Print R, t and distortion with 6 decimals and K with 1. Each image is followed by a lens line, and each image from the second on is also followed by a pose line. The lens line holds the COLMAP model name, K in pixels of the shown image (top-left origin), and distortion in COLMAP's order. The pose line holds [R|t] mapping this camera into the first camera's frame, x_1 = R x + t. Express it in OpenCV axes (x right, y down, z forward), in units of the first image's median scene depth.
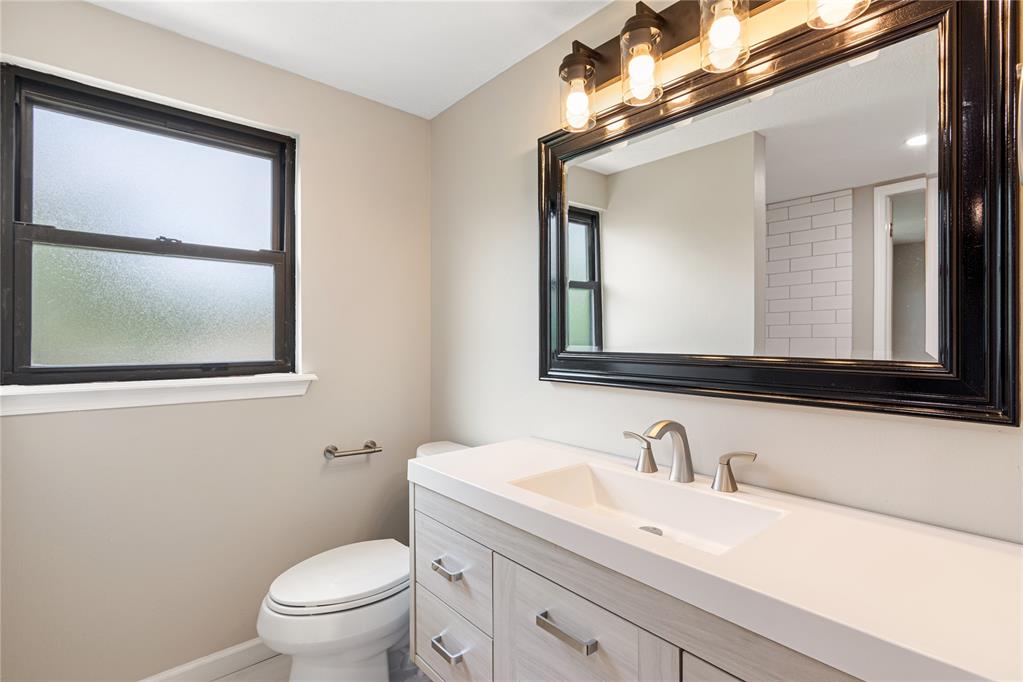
lens RADIAL K [[494.5, 0, 510.3], [0, 494.5, 345.5], [0, 0, 1]] dist [0.000064, 0.000967]
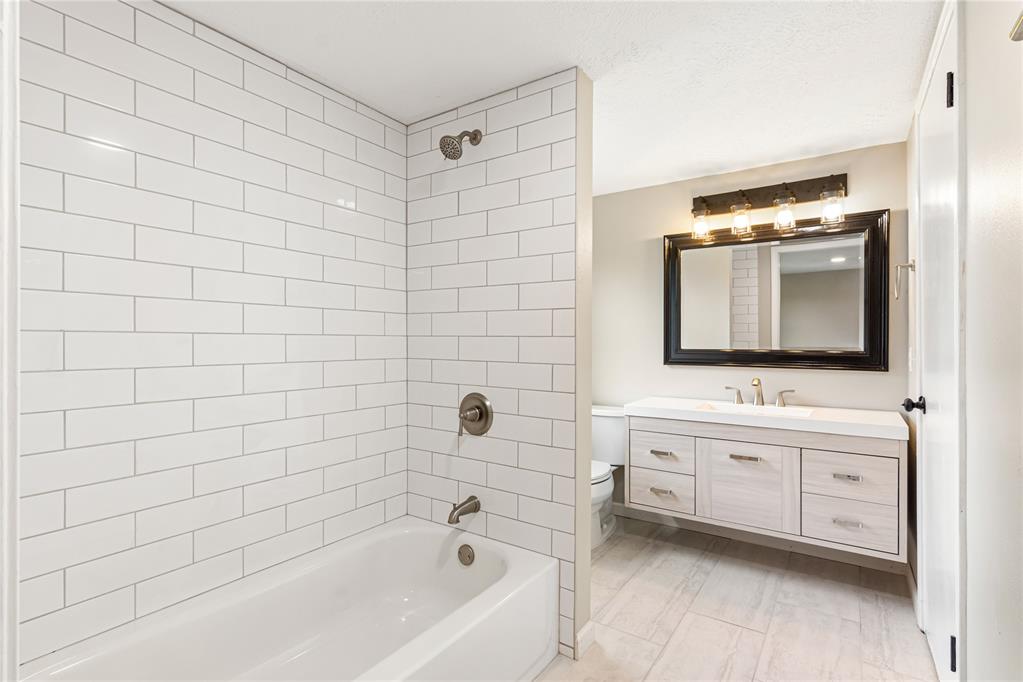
lens RADIAL K [[494.5, 0, 510.3], [0, 494.5, 345.5], [0, 0, 1]] dist [0.000064, 0.000967]
pose [[0.966598, 0.000863, 0.256297, -1.314234], [0.000367, 0.999989, -0.004751, 0.013324], [-0.256299, 0.004686, 0.966586, -0.878559]]
